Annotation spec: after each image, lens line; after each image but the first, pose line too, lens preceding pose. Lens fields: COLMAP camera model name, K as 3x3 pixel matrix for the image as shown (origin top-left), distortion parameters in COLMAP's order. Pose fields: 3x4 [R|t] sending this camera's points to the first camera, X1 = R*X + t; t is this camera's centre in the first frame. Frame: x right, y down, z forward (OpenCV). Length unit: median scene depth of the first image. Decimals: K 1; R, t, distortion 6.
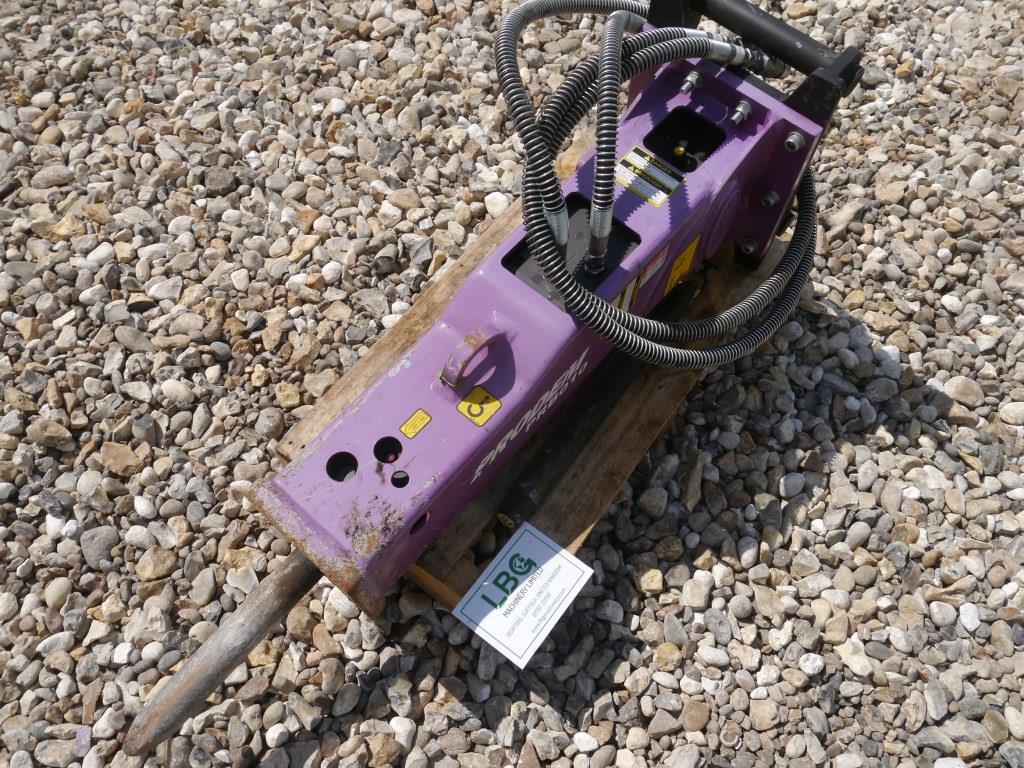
lens RADIAL K [[842.3, 0, 513.4], [0, 842.3, 386.8], [0, 0, 1]] dist [-0.038576, 0.026715]
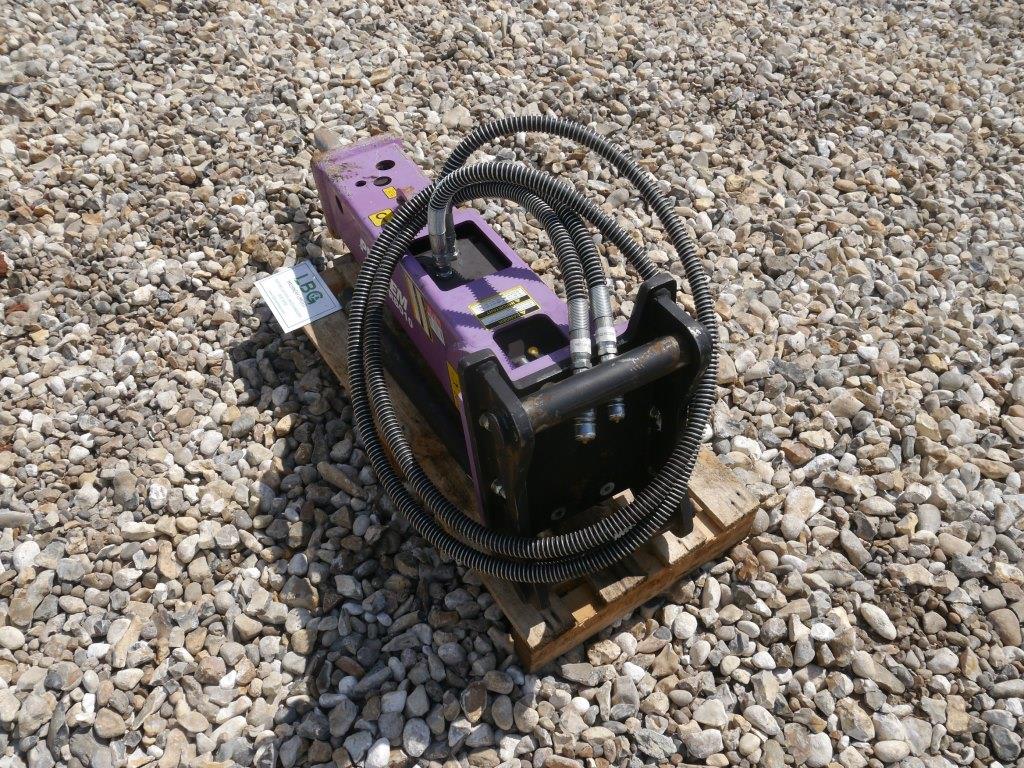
lens RADIAL K [[842.3, 0, 513.4], [0, 842.3, 386.8], [0, 0, 1]] dist [-0.038576, 0.026715]
pose [[-0.352007, 0.684178, -0.638743, 0.752381], [-0.813079, 0.114543, 0.570773, -0.714189], [0.463673, 0.720265, 0.515971, 0.443125]]
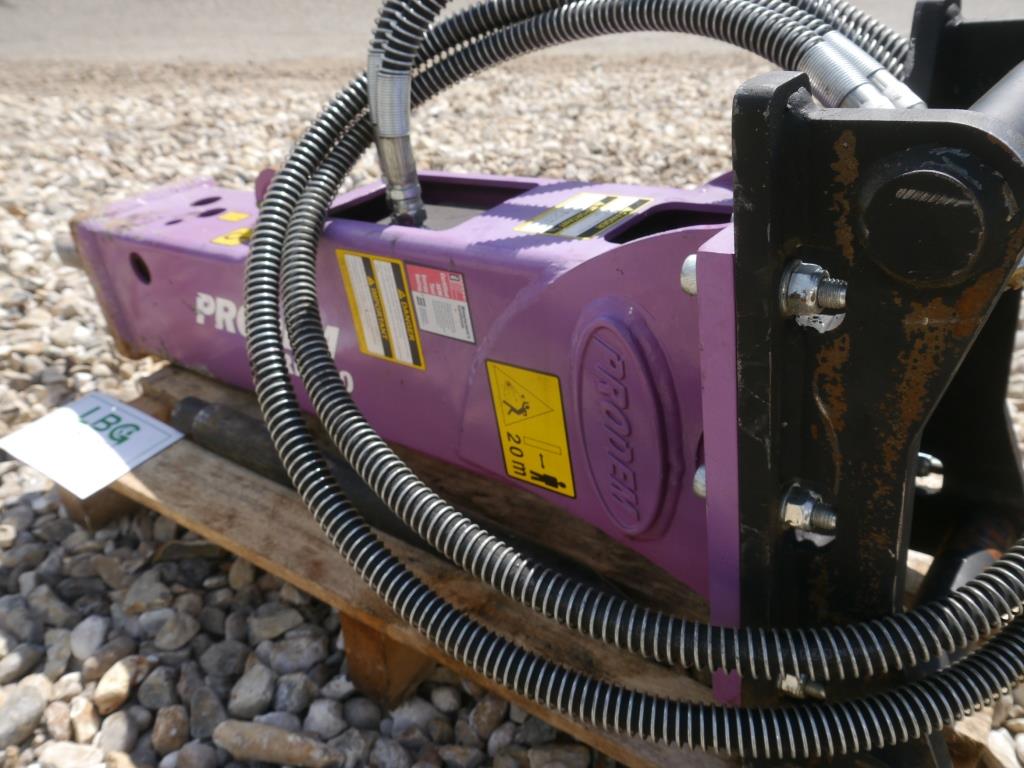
lens RADIAL K [[842.3, 0, 513.4], [0, 842.3, 386.8], [0, 0, 1]] dist [-0.038576, 0.026715]
pose [[0.048678, 0.482163, -0.874728, 0.561051], [-0.845048, 0.486754, 0.221280, -0.231516], [0.532470, 0.728416, 0.431145, 0.691475]]
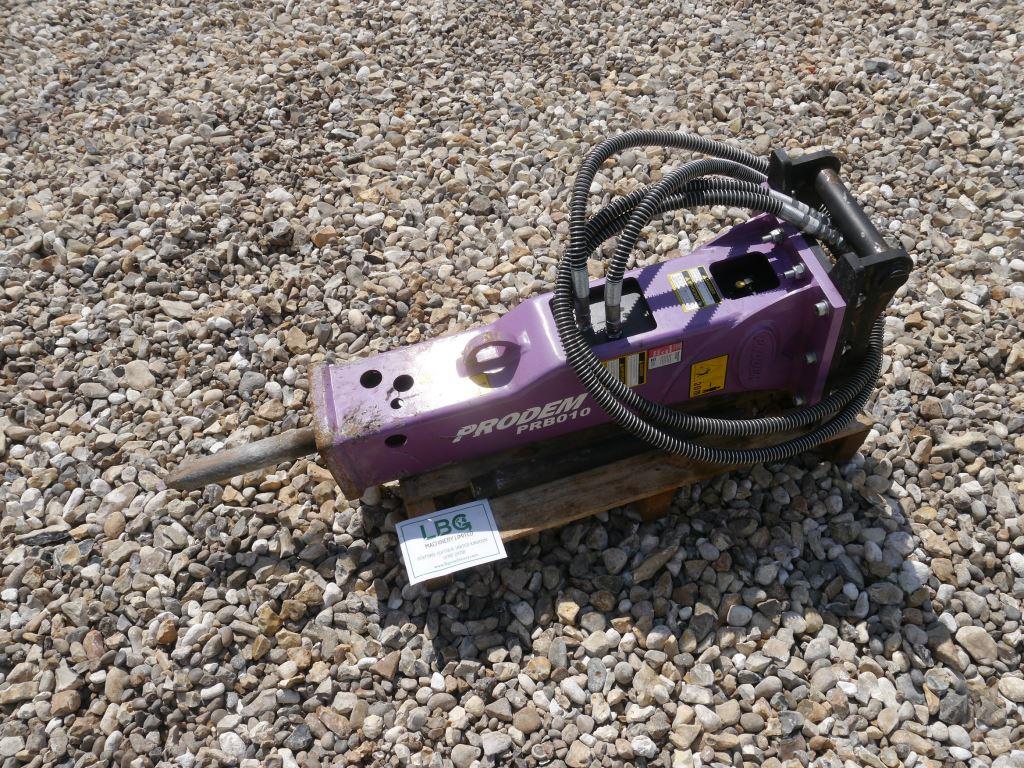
lens RADIAL K [[842.3, 0, 513.4], [0, 842.3, 386.8], [0, 0, 1]] dist [-0.038576, 0.026715]
pose [[0.812065, 0.414121, -0.411163, 0.422123], [-0.469569, 0.882032, -0.039042, 0.037091], [0.346491, 0.224774, 0.910726, -0.138327]]
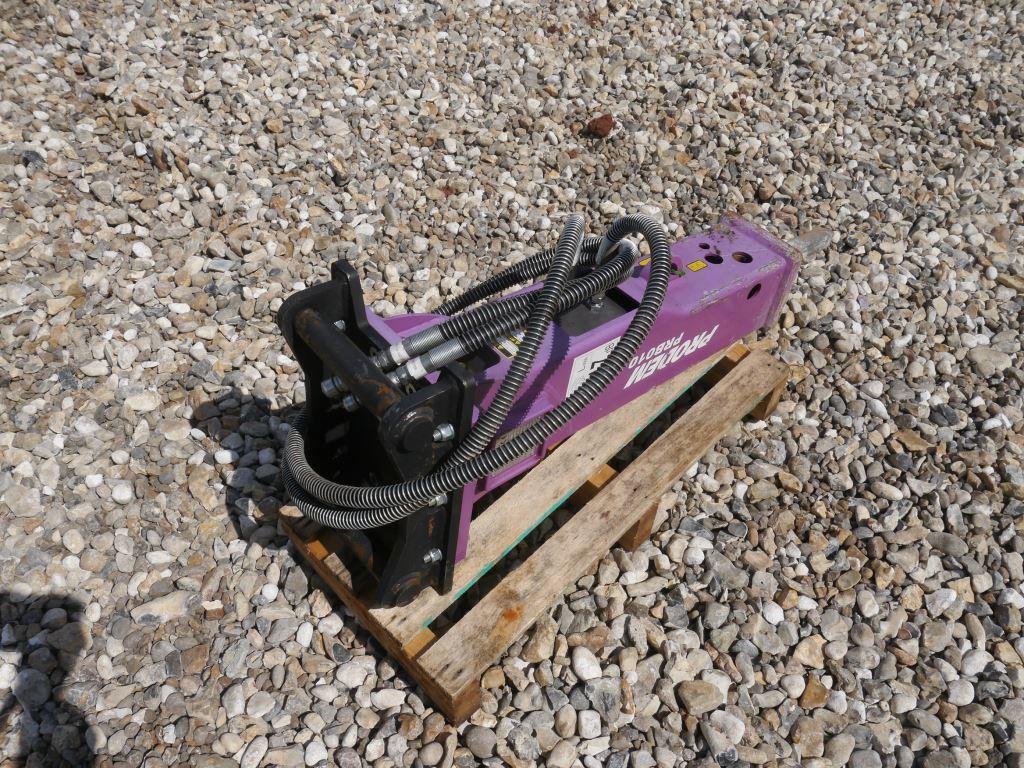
lens RADIAL K [[842.3, 0, 513.4], [0, 842.3, 386.8], [0, 0, 1]] dist [-0.038576, 0.026715]
pose [[-0.983692, -0.175822, 0.037895, 0.079782], [0.089483, -0.295651, 0.951096, -1.091208], [-0.156020, 0.938977, 0.306563, 0.608580]]
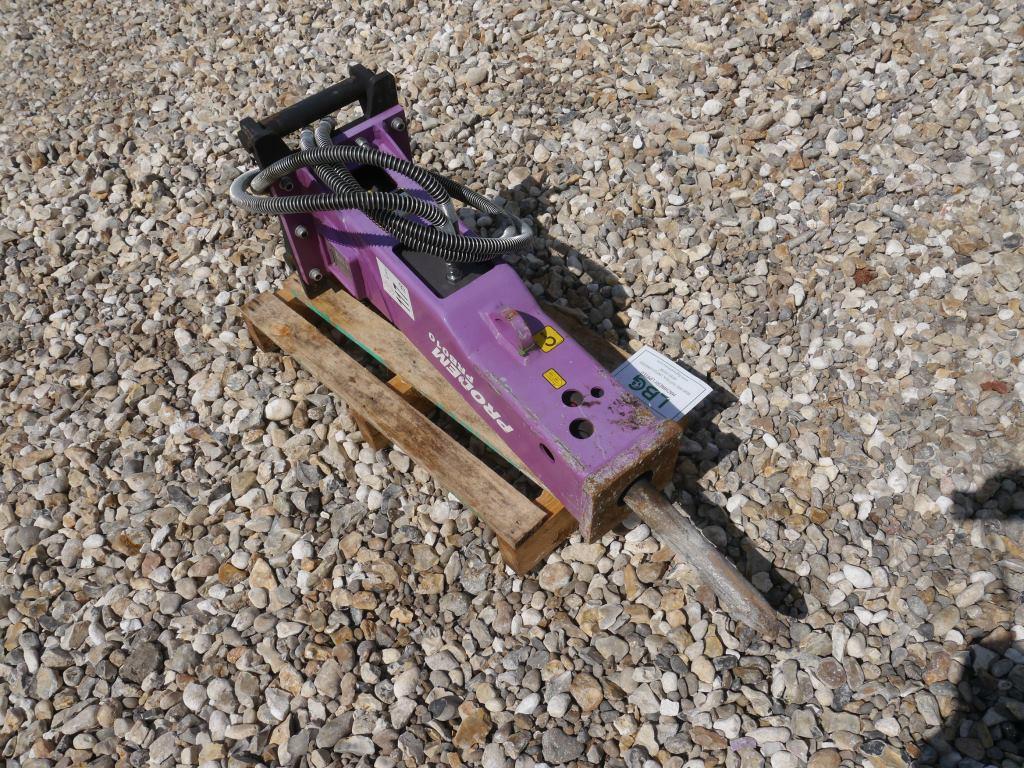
lens RADIAL K [[842.3, 0, 513.4], [0, 842.3, 386.8], [0, 0, 1]] dist [-0.038576, 0.026715]
pose [[0.176736, -0.814499, 0.552590, -0.655078], [0.910137, 0.348982, 0.223298, -0.229293], [-0.374720, 0.463468, 0.802983, -0.016821]]
